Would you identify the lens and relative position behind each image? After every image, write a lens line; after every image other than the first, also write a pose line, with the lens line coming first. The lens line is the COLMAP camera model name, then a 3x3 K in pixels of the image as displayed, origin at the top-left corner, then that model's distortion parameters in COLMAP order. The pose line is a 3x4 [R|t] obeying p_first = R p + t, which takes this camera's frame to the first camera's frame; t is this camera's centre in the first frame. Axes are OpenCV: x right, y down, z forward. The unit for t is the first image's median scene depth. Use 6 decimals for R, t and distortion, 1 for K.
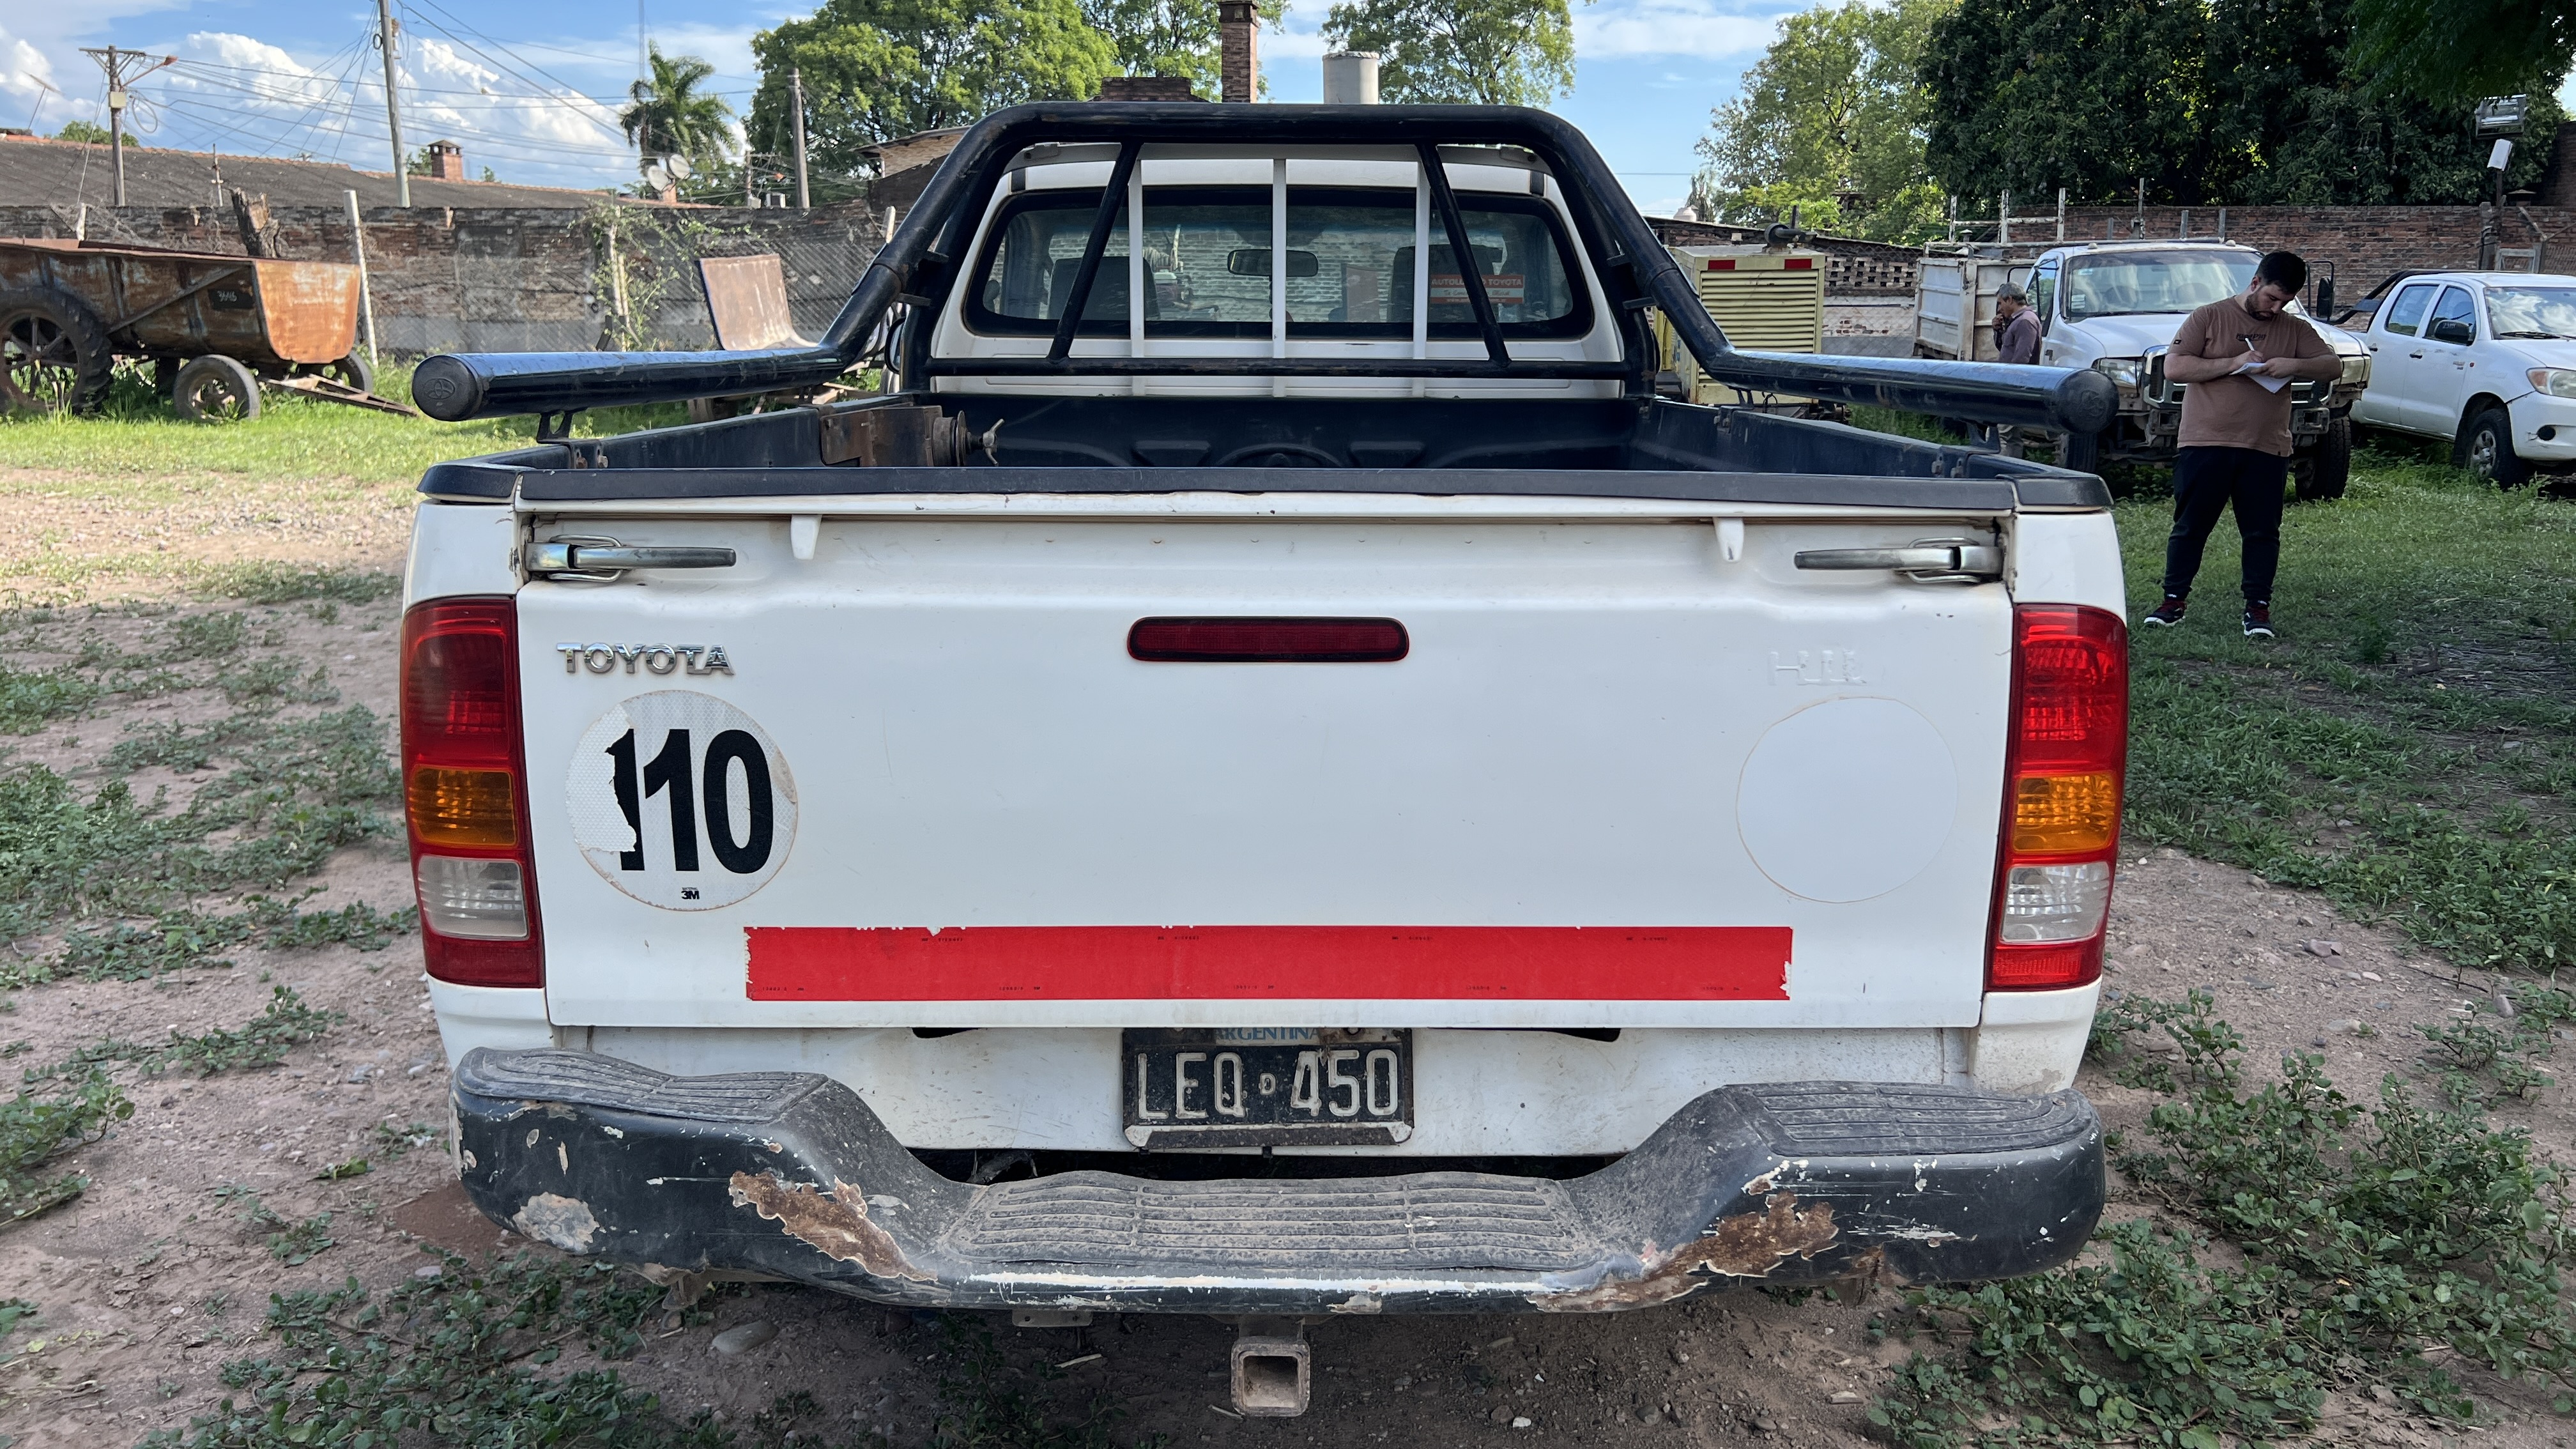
lens RADIAL K [[1962.8, 0, 1304.0], [0, 1962.8, 711.1], [0, 0, 1]] dist [0.025049, -0.017863]
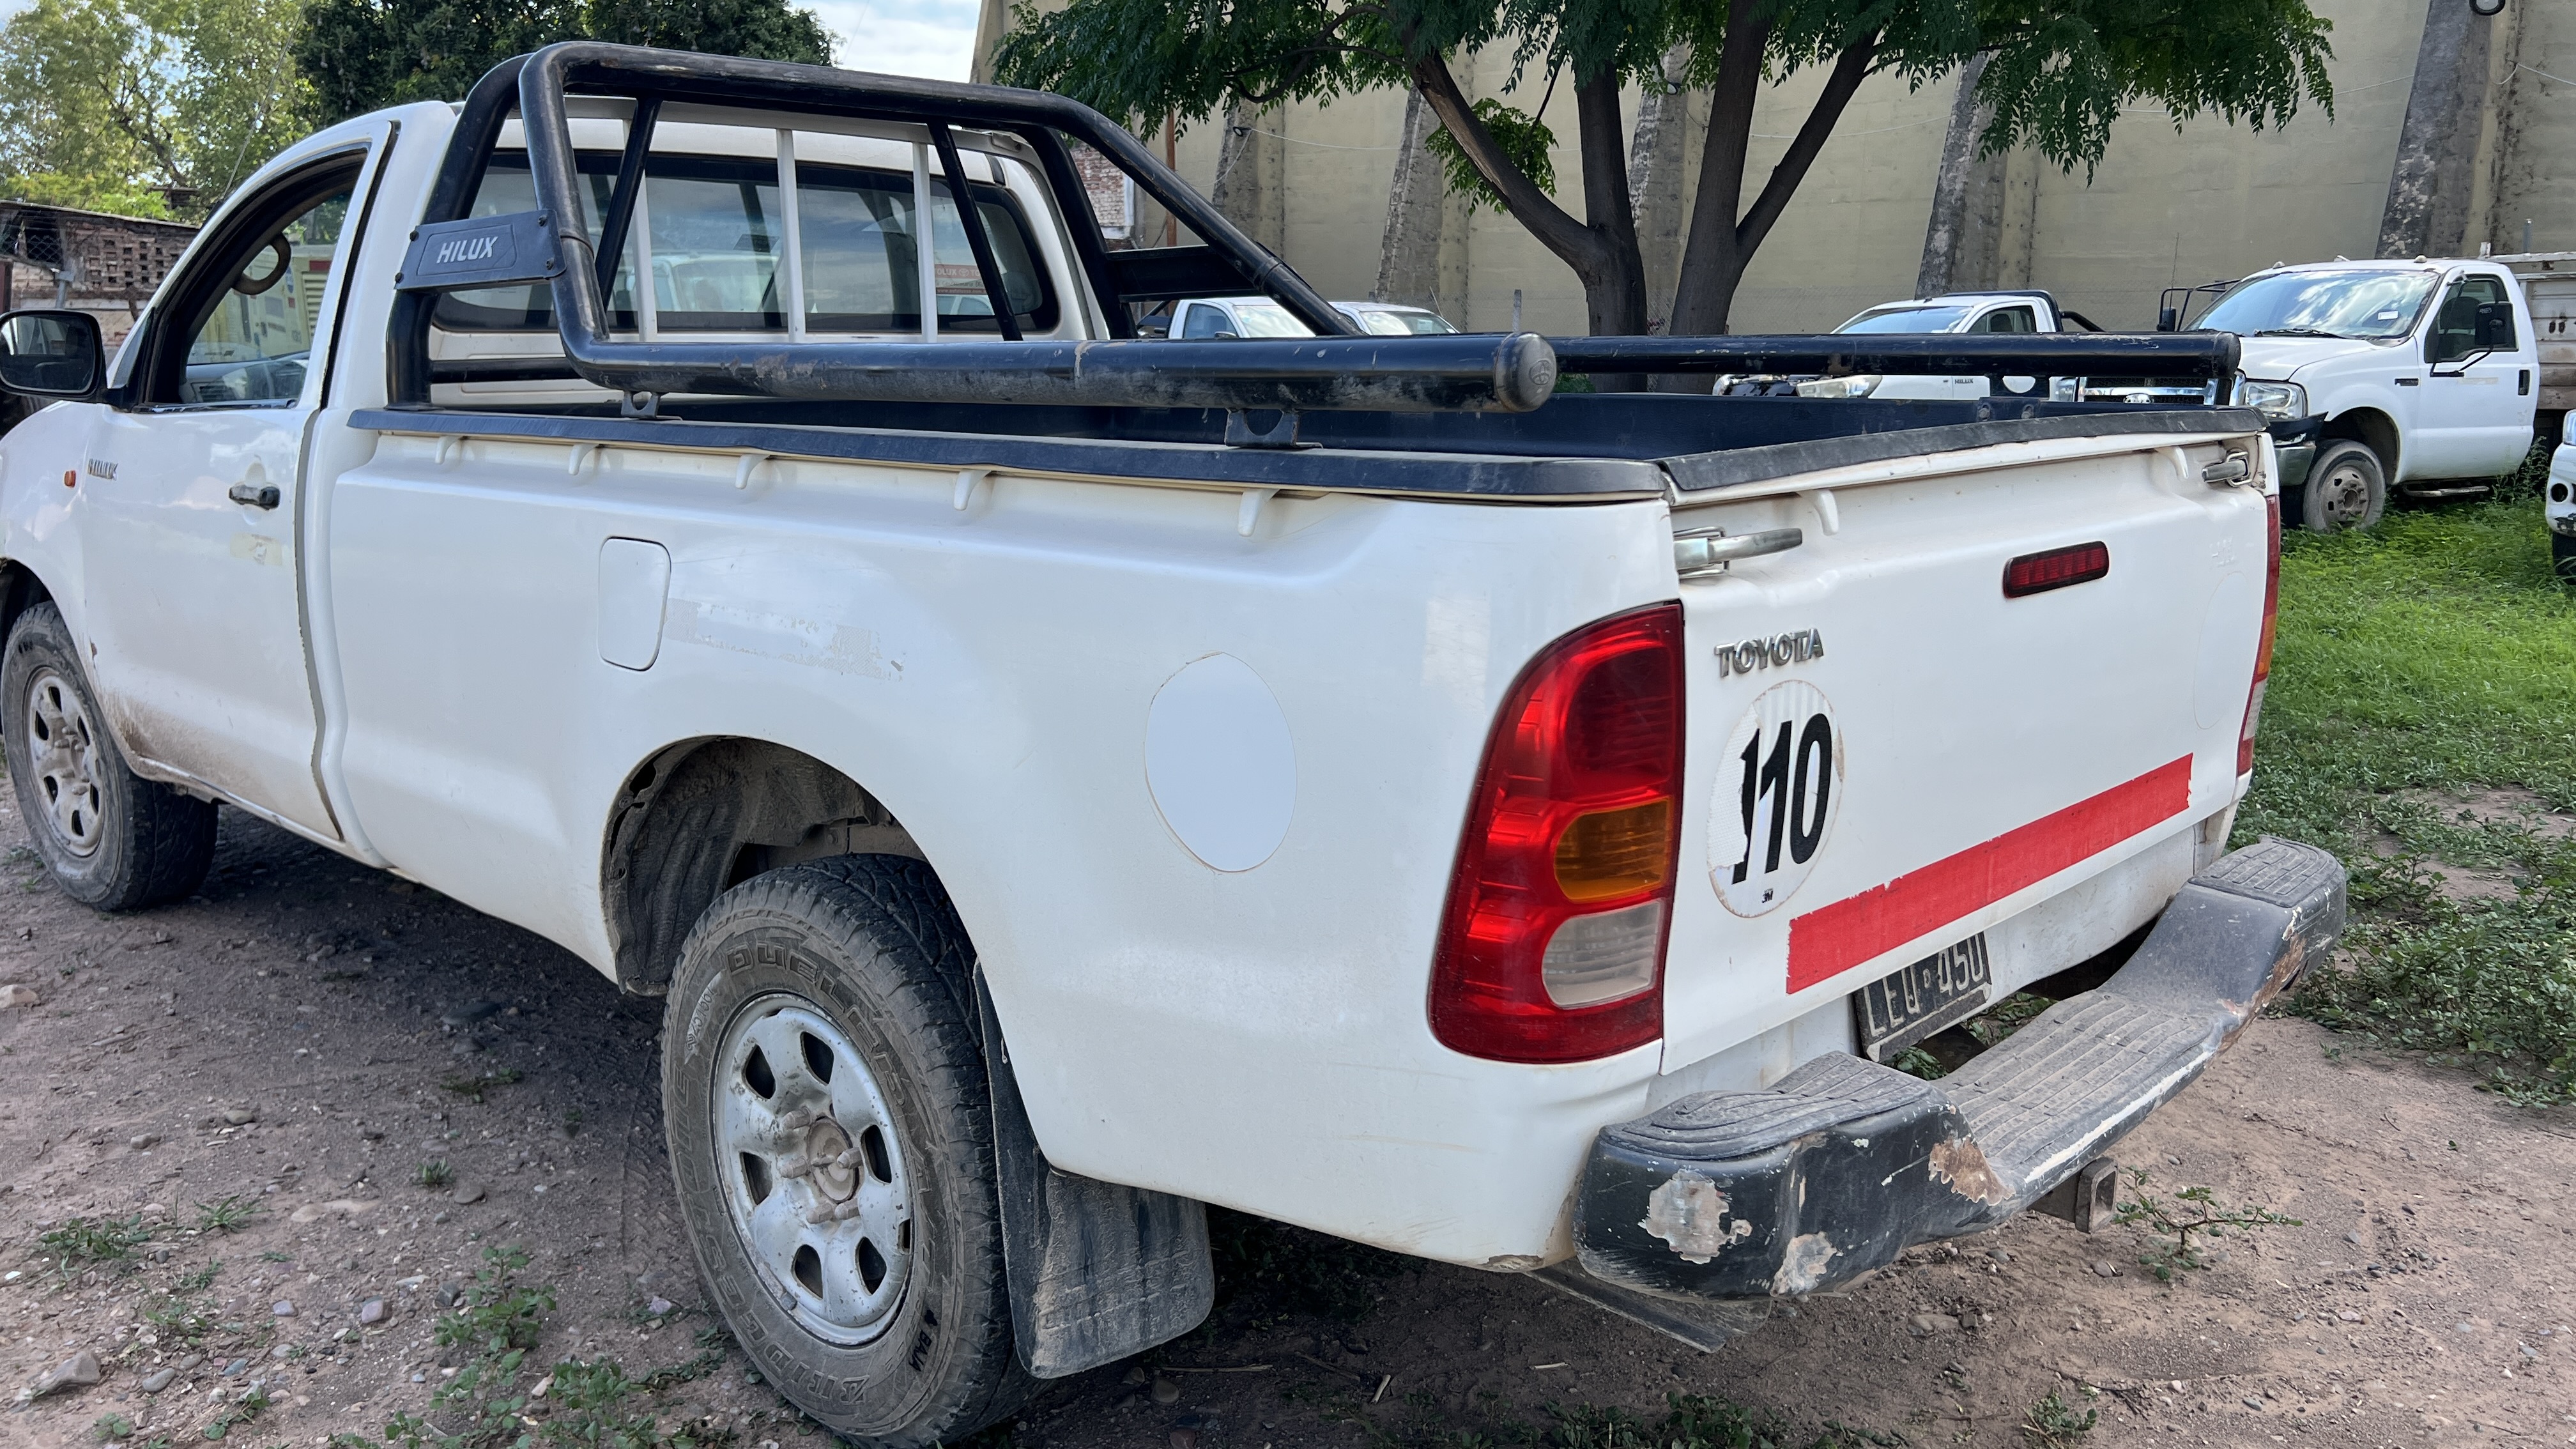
lens RADIAL K [[1962.8, 0, 1301.9], [0, 1962.8, 743.1], [0, 0, 1]] dist [0.025049, -0.017863]
pose [[0.702728, -0.153456, 0.694712, -1.028853], [0.145942, 0.986789, 0.070348, -0.073128], [-0.696329, 0.051953, 0.715840, 0.437778]]
